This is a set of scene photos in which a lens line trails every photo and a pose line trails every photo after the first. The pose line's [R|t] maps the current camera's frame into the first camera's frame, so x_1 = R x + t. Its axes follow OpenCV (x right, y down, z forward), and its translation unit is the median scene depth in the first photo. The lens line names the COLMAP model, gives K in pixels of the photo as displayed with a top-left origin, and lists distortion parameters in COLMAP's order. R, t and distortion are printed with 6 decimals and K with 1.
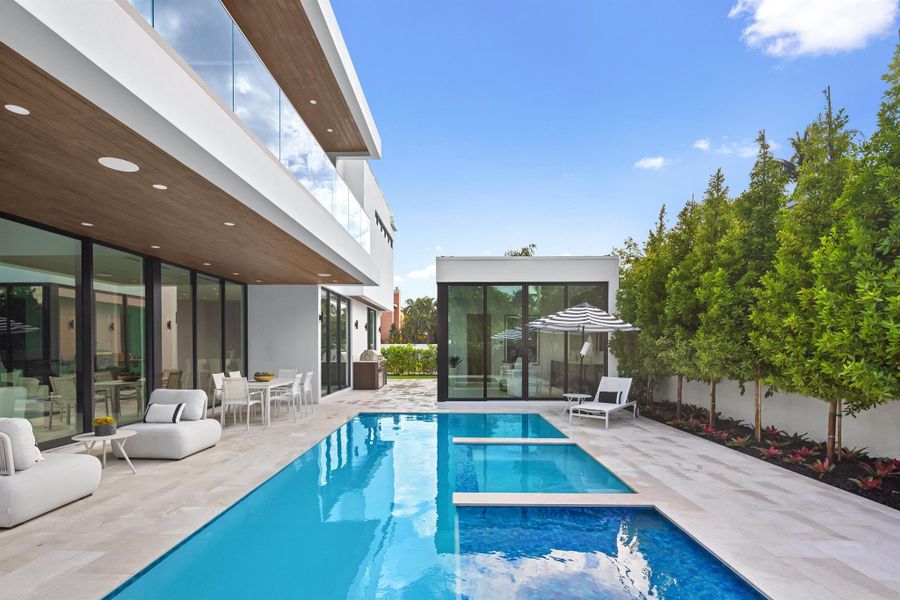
lens RADIAL K [[448.0, 0, 437.4], [0, 448.0, 344.6], [0, 0, 1]] dist [0.000013, 0.000635]
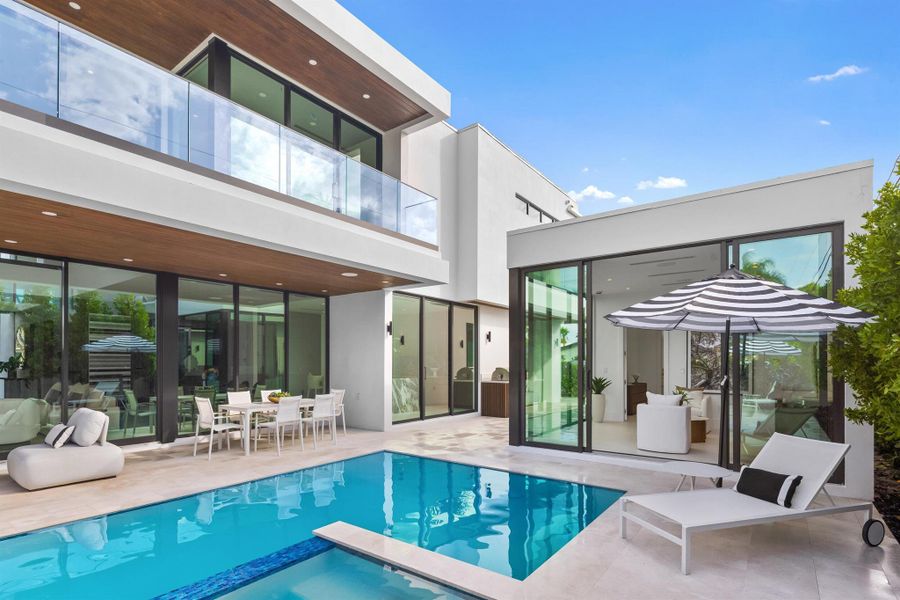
lens RADIAL K [[448.0, 0, 434.7], [0, 448.0, 359.5], [0, 0, 1]] dist [0.000013, 0.000635]
pose [[0.808264, -0.002257, -0.588816, 0.307707], [-0.000131, 0.999992, -0.004013, 0.001071], [0.588820, 0.003321, 0.808257, 0.384385]]
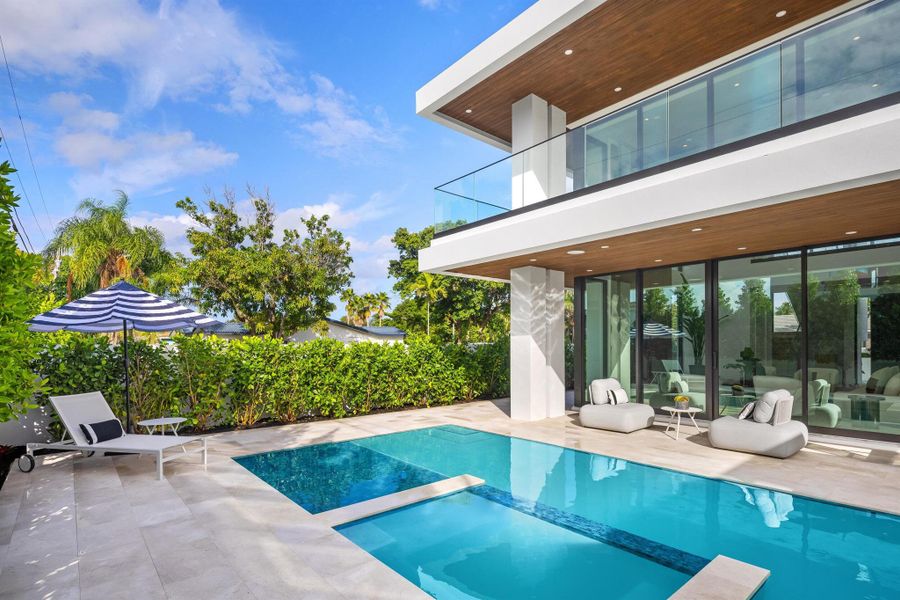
lens RADIAL K [[448.0, 0, 463.1], [0, 448.0, 345.5], [0, 0, 1]] dist [0.000013, 0.000635]
pose [[-0.735023, 0.002525, -0.678037, 0.334935], [0.003851, 0.999992, -0.000451, 0.000982], [0.678031, -0.002943, -0.735027, 0.721108]]
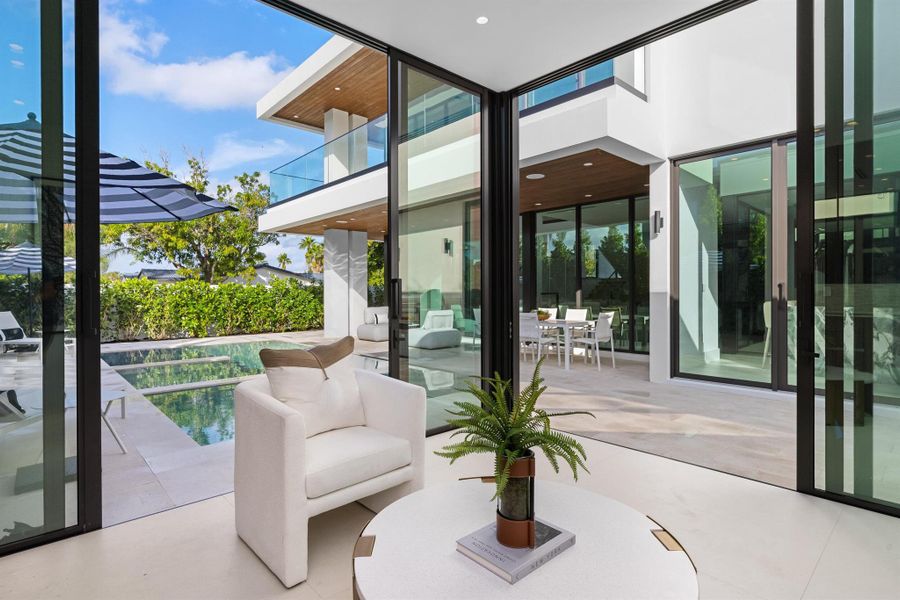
lens RADIAL K [[448.0, 0, 449.6], [0, 448.0, 298.1], [0, 0, 1]] dist [0.000013, 0.000635]
pose [[-0.713694, 0.009976, -0.700387, 0.289445], [0.002788, 0.999931, 0.011401, 0.022919], [0.700452, 0.006184, -0.713672, 1.244073]]
